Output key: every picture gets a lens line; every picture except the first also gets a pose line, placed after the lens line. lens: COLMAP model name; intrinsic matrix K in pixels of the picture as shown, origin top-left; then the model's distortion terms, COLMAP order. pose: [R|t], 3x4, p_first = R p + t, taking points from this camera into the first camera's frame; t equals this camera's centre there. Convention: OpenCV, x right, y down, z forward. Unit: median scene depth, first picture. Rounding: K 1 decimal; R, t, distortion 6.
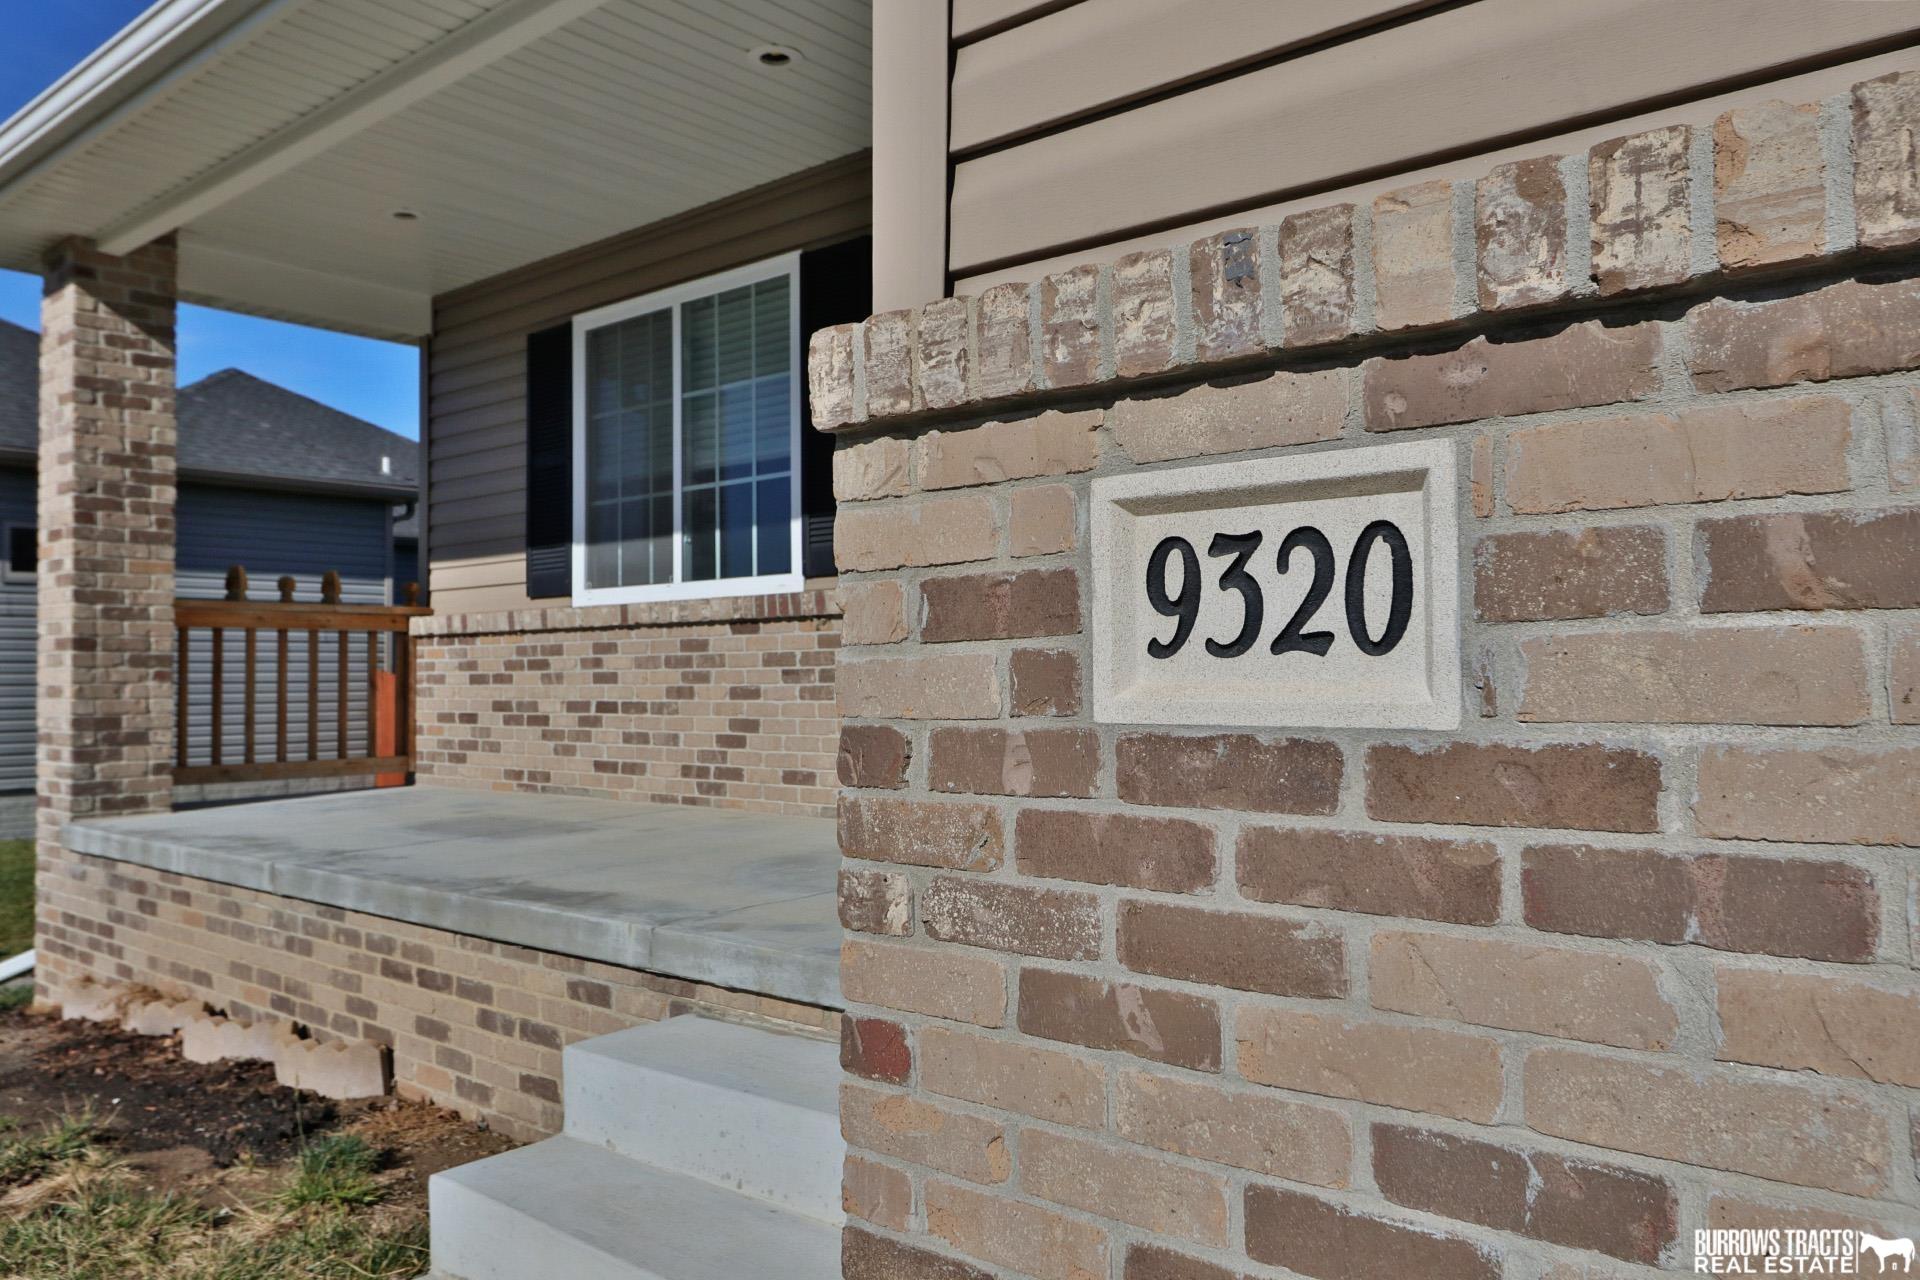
lens RADIAL K [[1418.2, 0, 916.9], [0, 1418.2, 625.0], [0, 0, 1]] dist [0.014402, 0.007173]
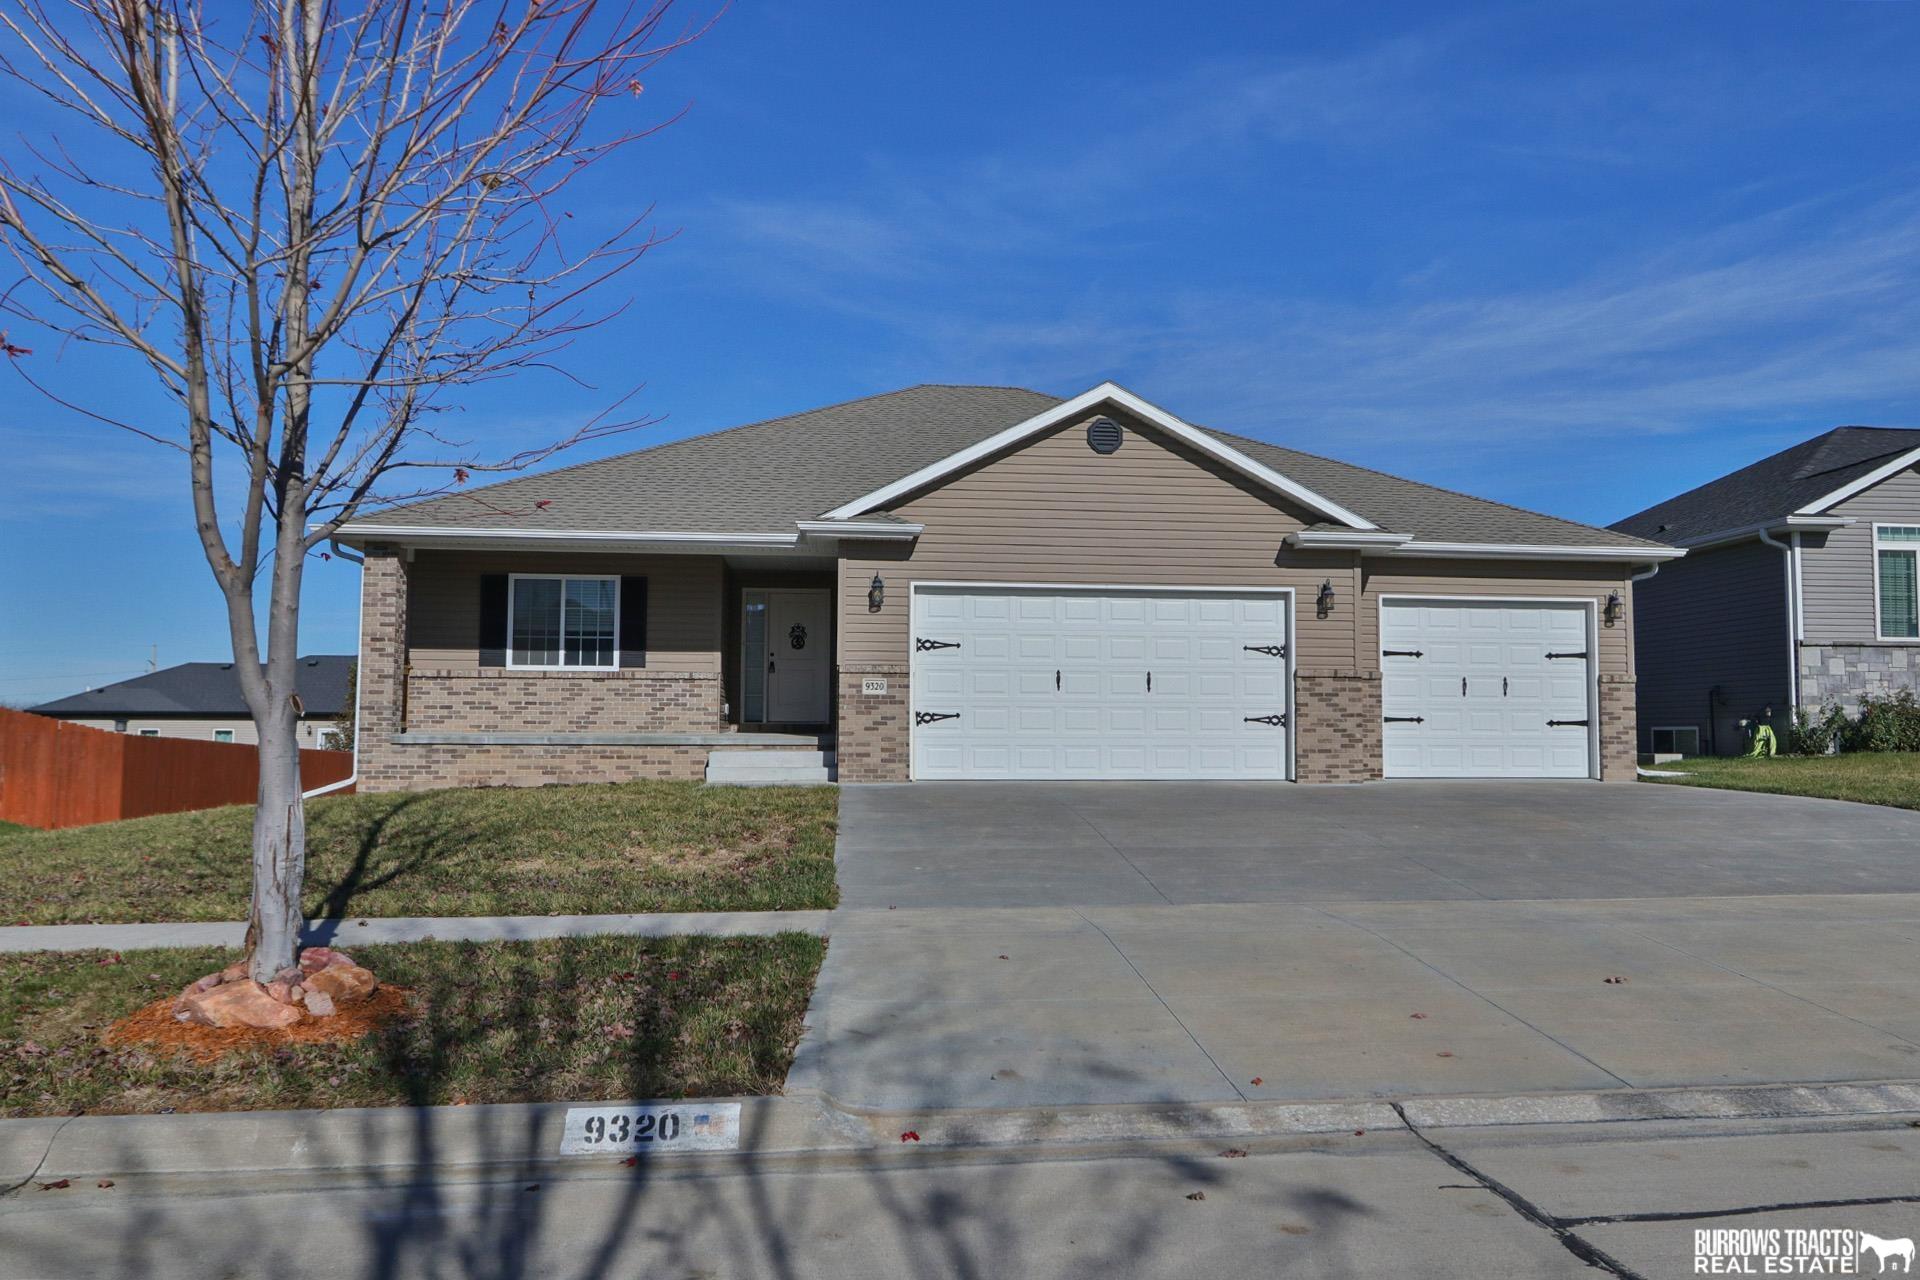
lens RADIAL K [[1619.3, 0, 1023.2], [0, 1619.3, 619.3], [0, 0, 1]] dist [-0.020912, 0.034007]
pose [[0.668909, 0.066900, 0.740328, -2.201963], [-0.037336, 0.997709, -0.056424, 0.034419], [-0.742406, 0.010102, 0.669874, -2.259658]]
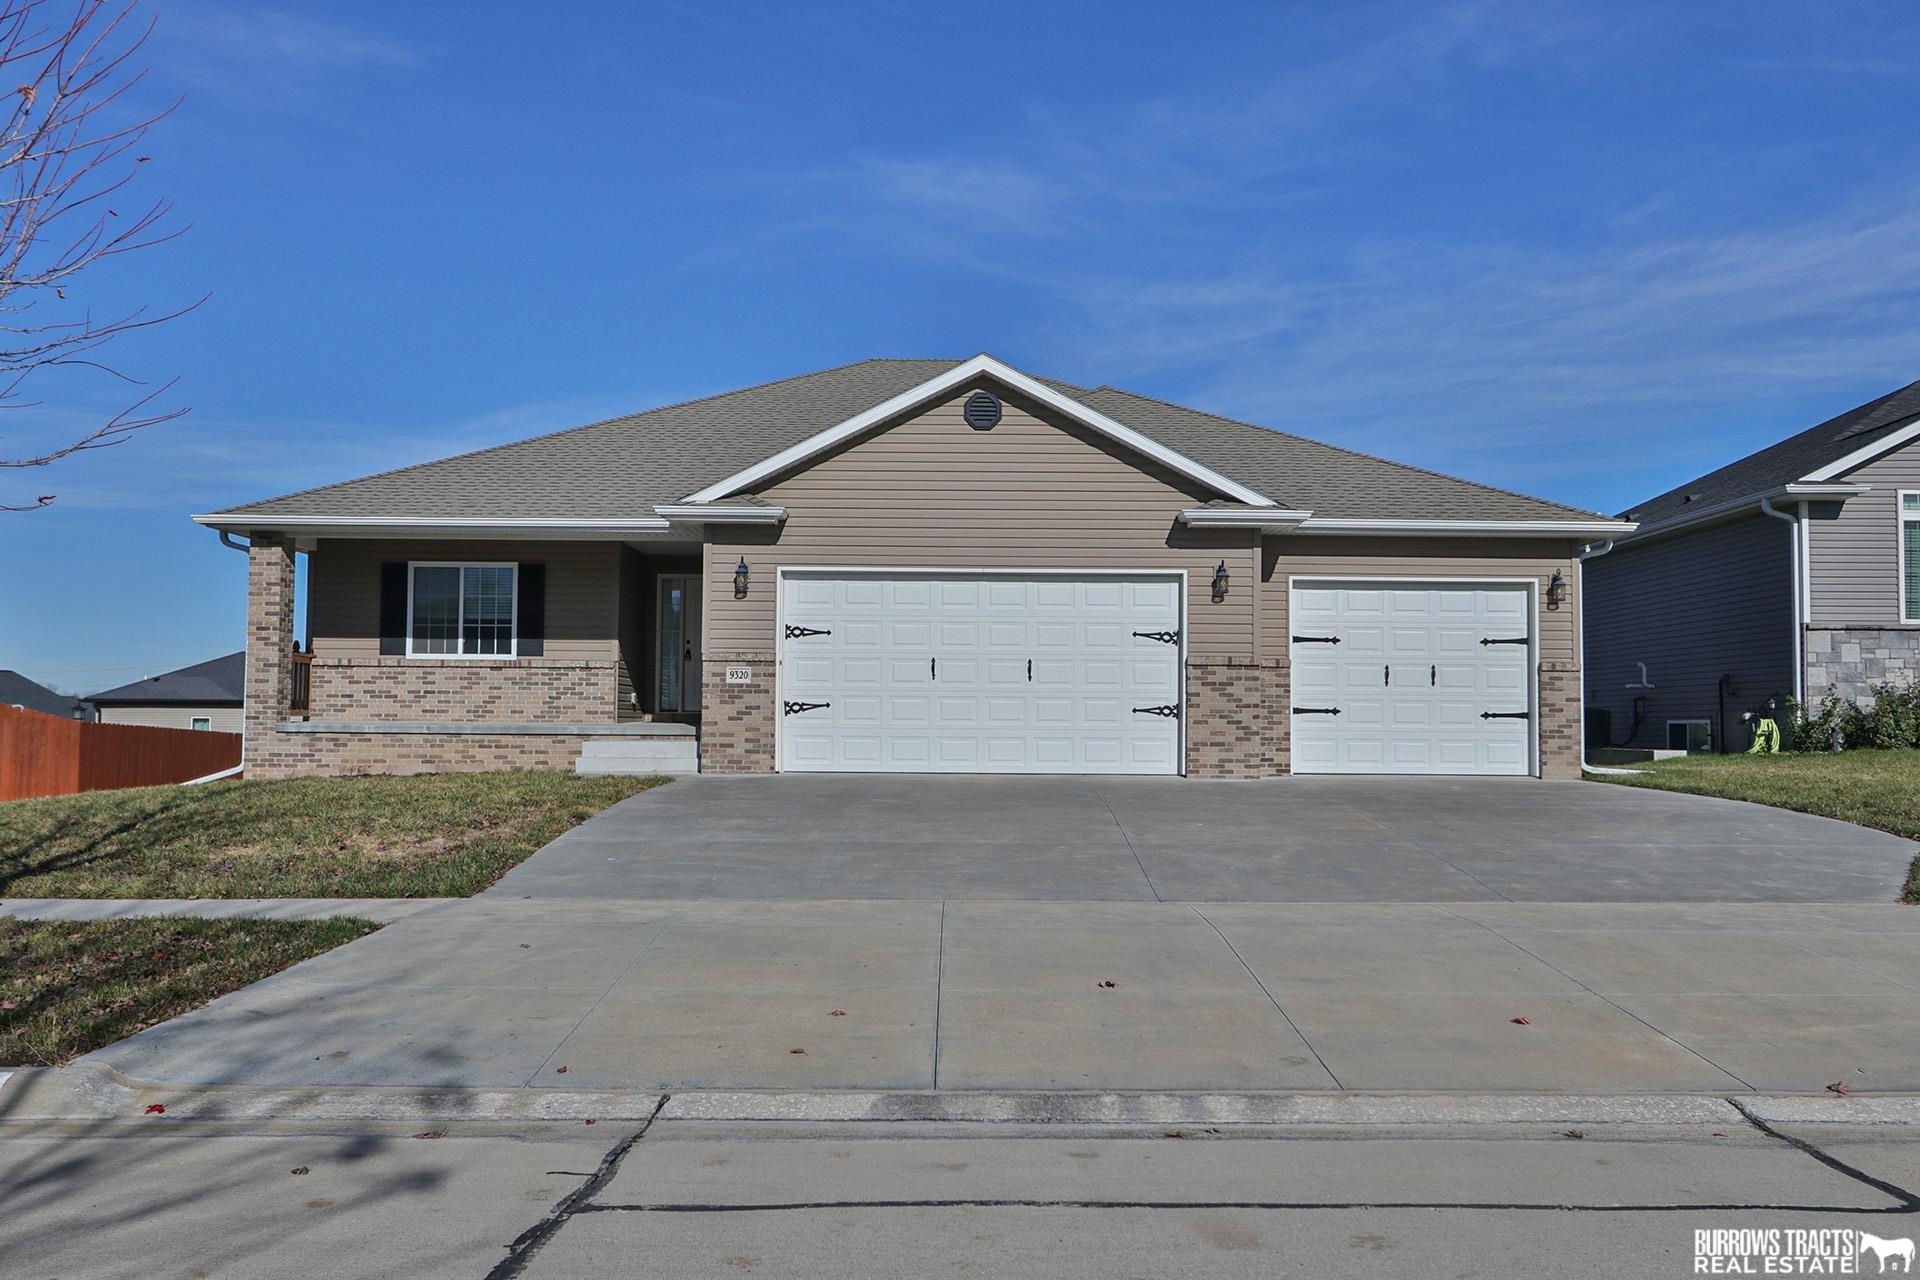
lens RADIAL K [[1730.6, 0, 957.8], [0, 1730.6, 648.7], [0, 0, 1]] dist [-0.009546, 0.020829]
pose [[0.762572, 0.045943, 0.645270, -1.829702], [-0.039103, 0.998925, -0.024912, 0.012297], [-0.645721, -0.006235, 0.763548, -2.707202]]
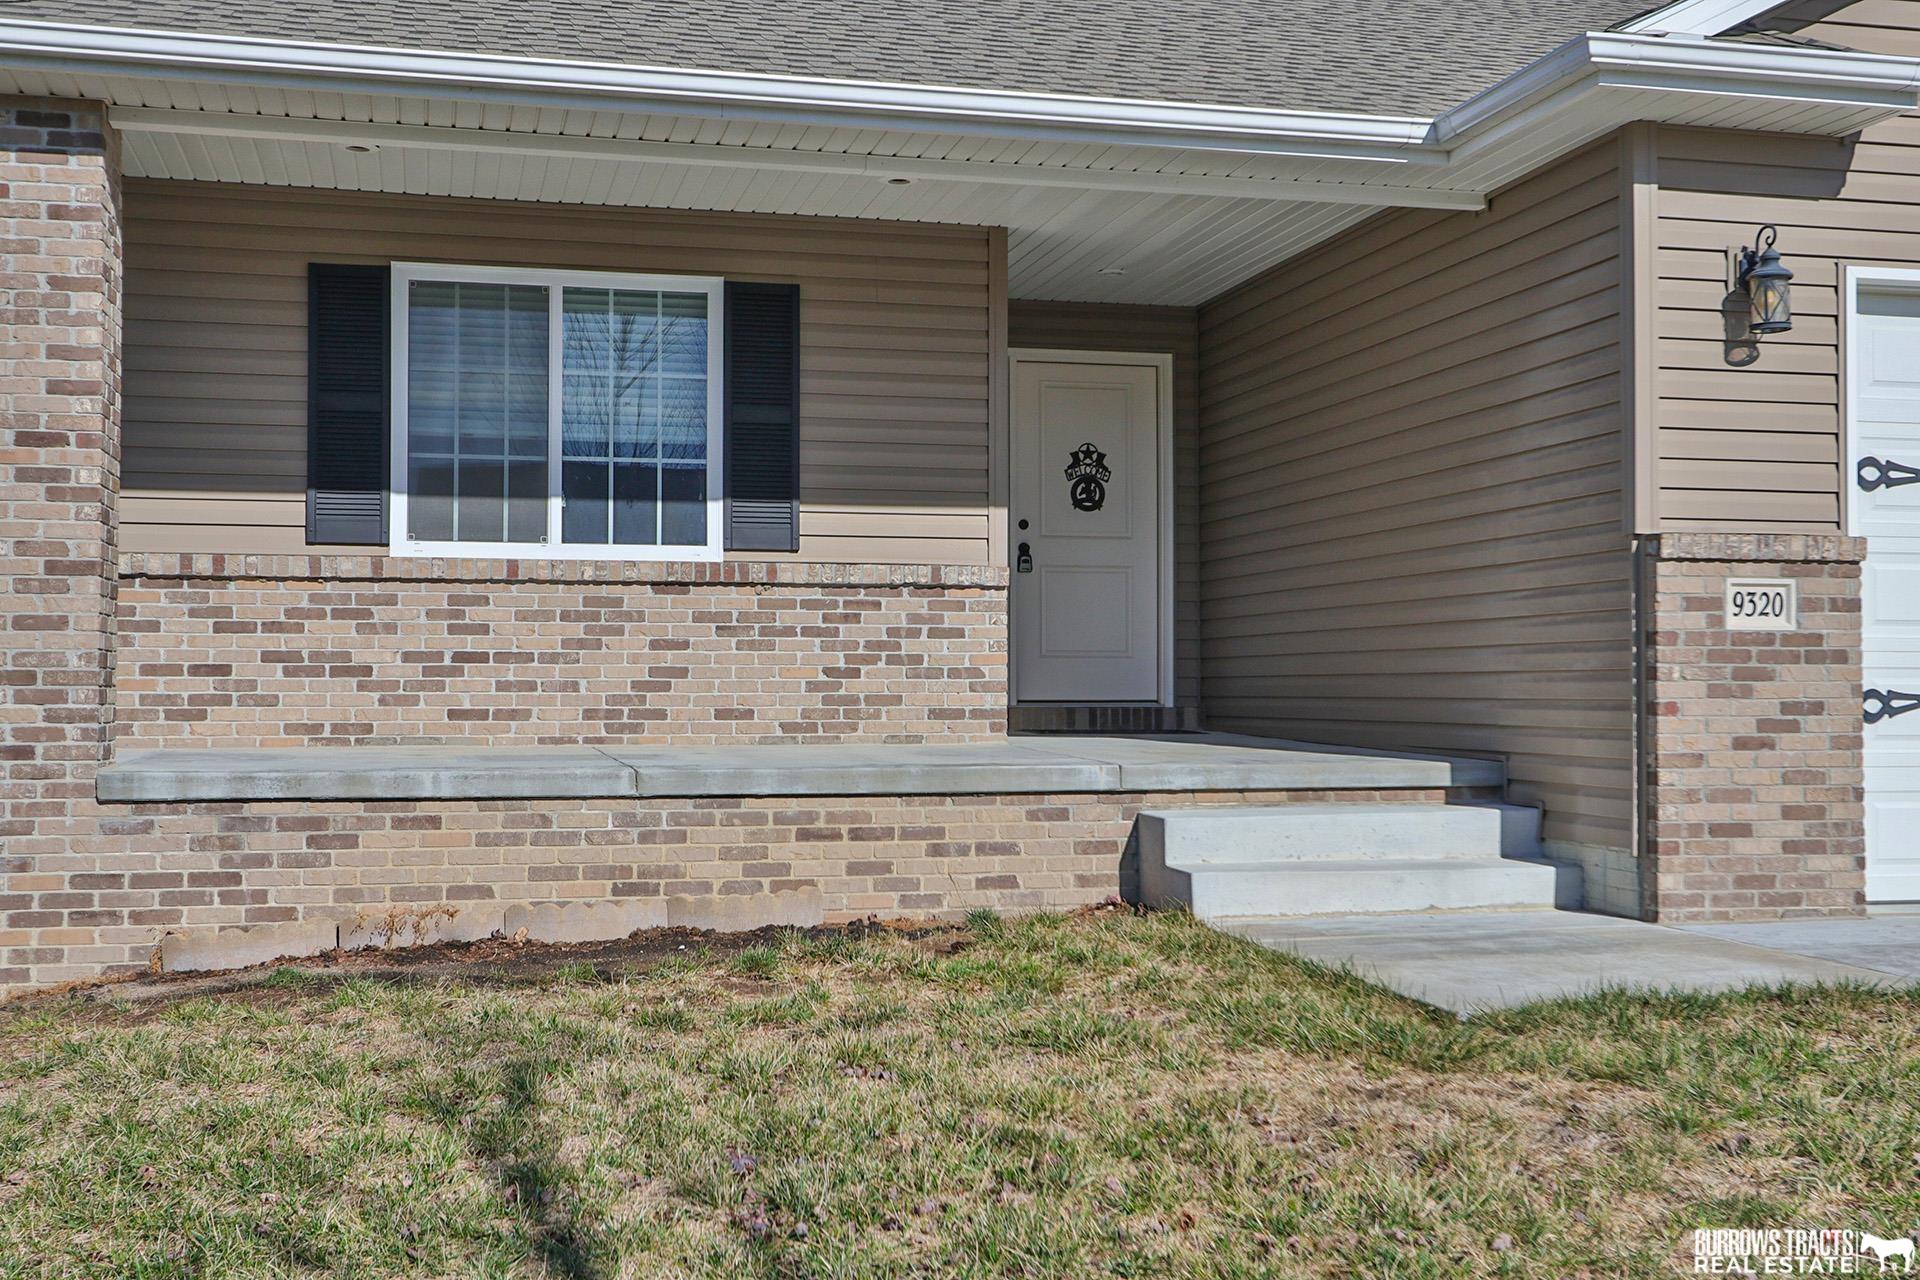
lens RADIAL K [[2178.0, 0, 883.7], [0, 2178.0, 648.6], [0, 0, 1]] dist [0.004194, 0.000000]
pose [[0.576604, 0.025518, 0.816625, -1.375315], [-0.036501, 0.999319, -0.005453, 0.050461], [-0.816208, -0.026663, 0.577142, -0.166876]]
